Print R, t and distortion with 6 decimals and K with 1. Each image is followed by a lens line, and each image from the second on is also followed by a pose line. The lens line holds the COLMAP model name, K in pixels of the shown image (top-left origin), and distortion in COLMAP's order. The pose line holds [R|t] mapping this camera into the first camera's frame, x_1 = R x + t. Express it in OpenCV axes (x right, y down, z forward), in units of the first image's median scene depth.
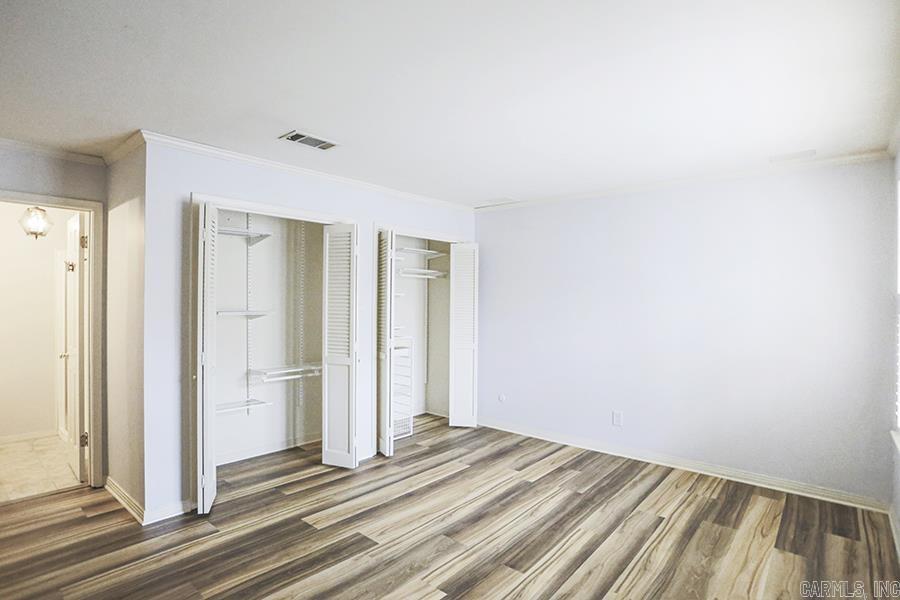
lens RADIAL K [[464.0, 0, 440.7], [0, 464.0, 301.8], [0, 0, 1]] dist [-0.058130, 0.021097]
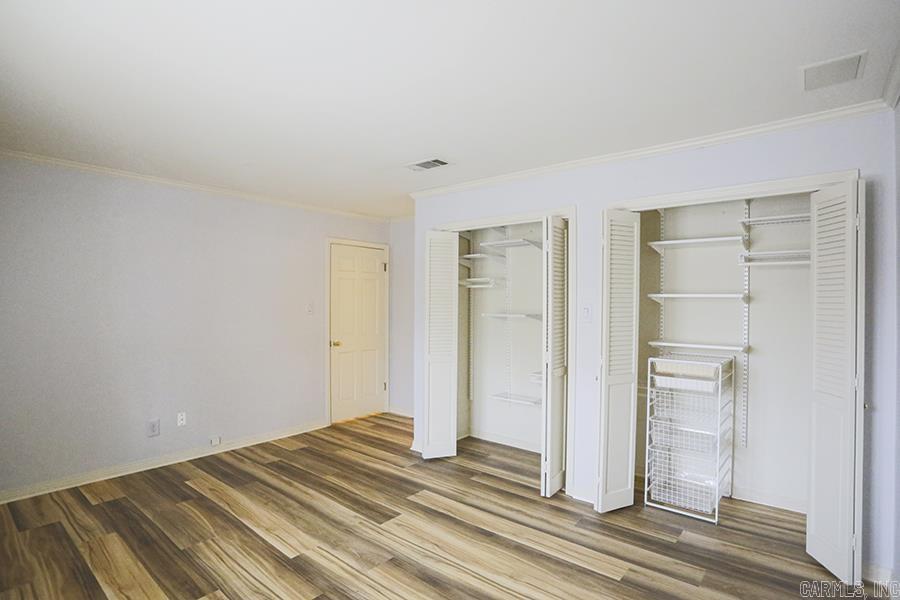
lens RADIAL K [[464.0, 0, 440.7], [0, 464.0, 301.8], [0, 0, 1]] dist [-0.058130, 0.021097]
pose [[-0.000346, -0.013957, -0.999903, 0.864281], [-0.006247, 0.999883, -0.013954, 0.010857], [0.999980, 0.006242, -0.000434, 1.021734]]
